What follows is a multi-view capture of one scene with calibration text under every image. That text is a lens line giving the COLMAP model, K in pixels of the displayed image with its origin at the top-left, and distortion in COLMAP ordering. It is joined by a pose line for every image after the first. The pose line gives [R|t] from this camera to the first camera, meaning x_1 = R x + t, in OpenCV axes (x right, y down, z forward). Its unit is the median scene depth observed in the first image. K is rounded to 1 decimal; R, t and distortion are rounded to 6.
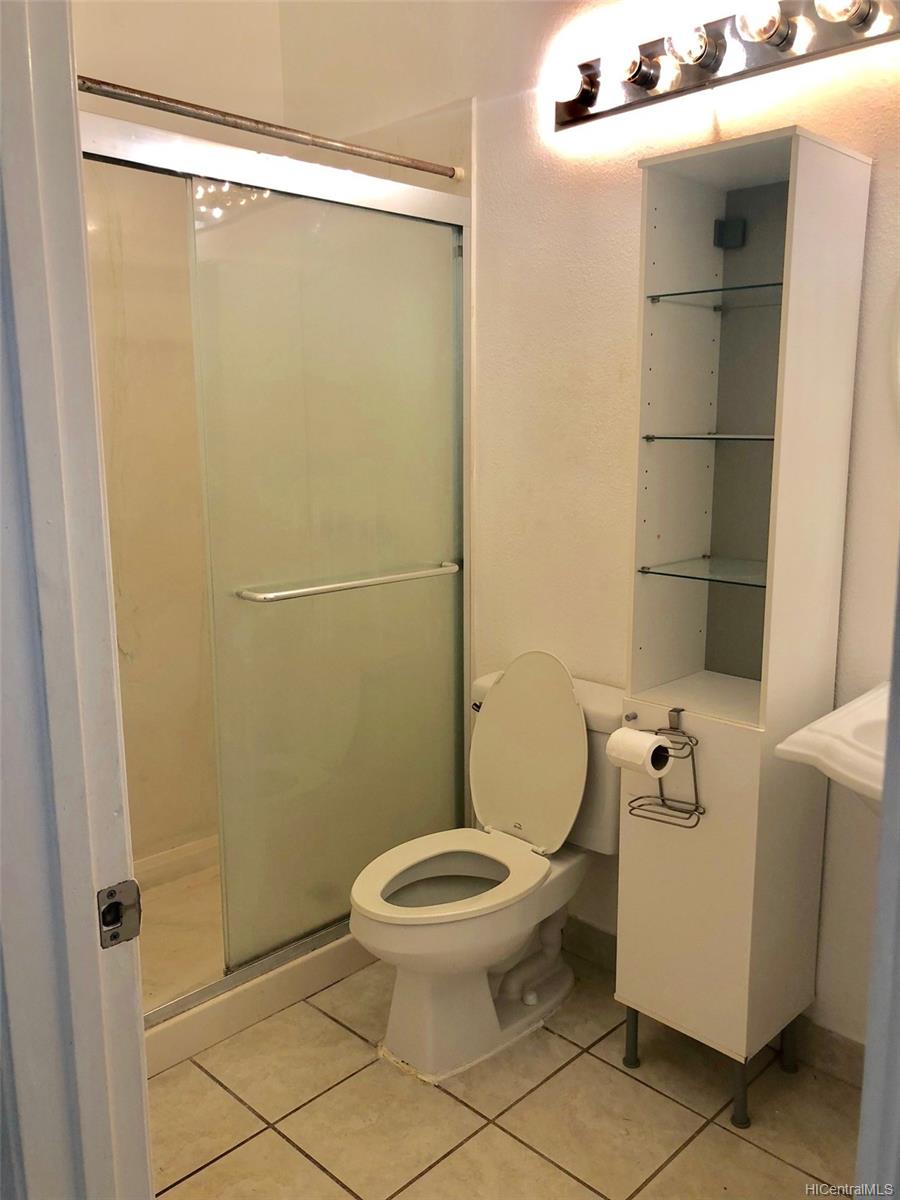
lens RADIAL K [[994.2, 0, 450.0], [0, 994.2, 600.0], [0, 0, 1]] dist [0.152130, -0.122591]
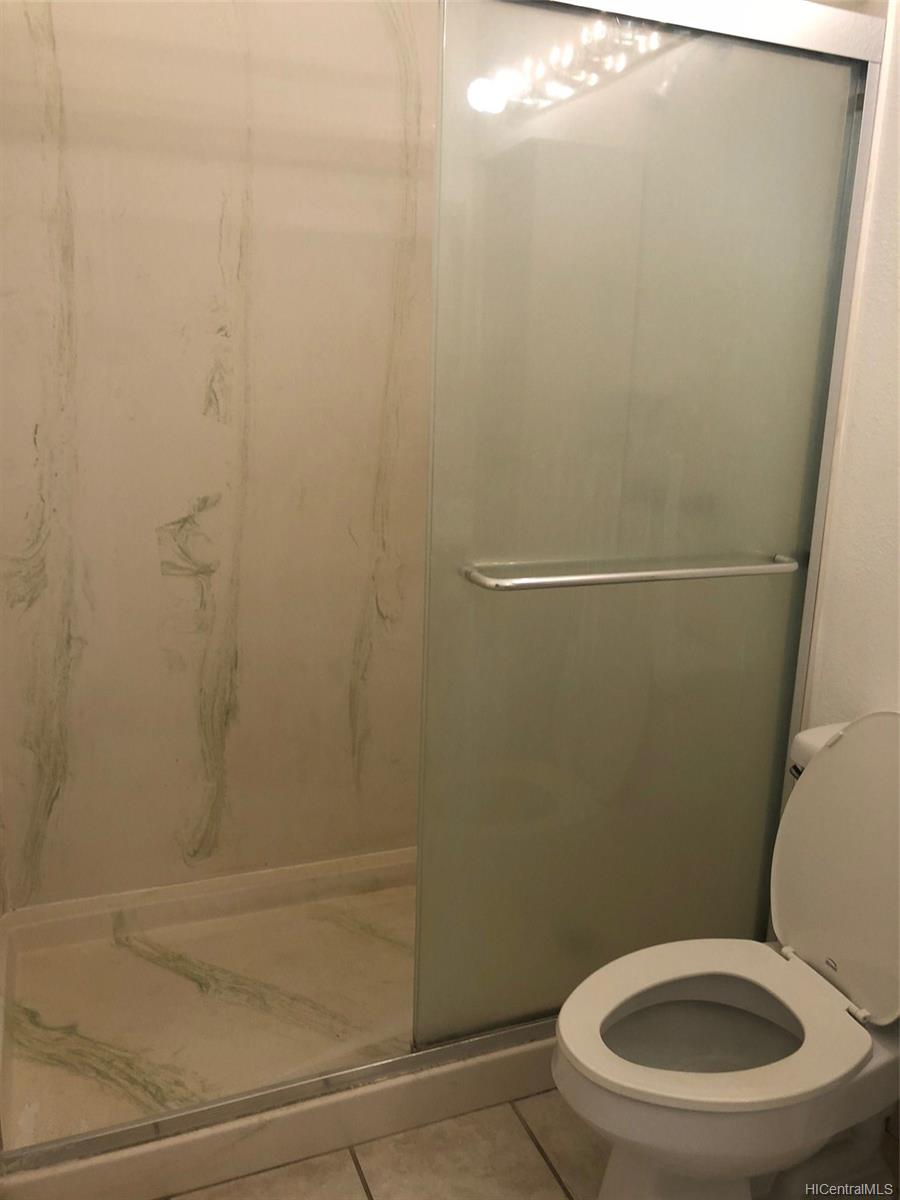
lens RADIAL K [[999.6, 0, 477.1], [0, 999.6, 565.5], [0, 0, 1]] dist [0.031834, -0.005891]
pose [[0.925735, 0.125723, -0.356662, 0.055064], [-0.112270, 0.991968, 0.058265, -0.052572], [0.361123, -0.013896, 0.932415, 0.289158]]
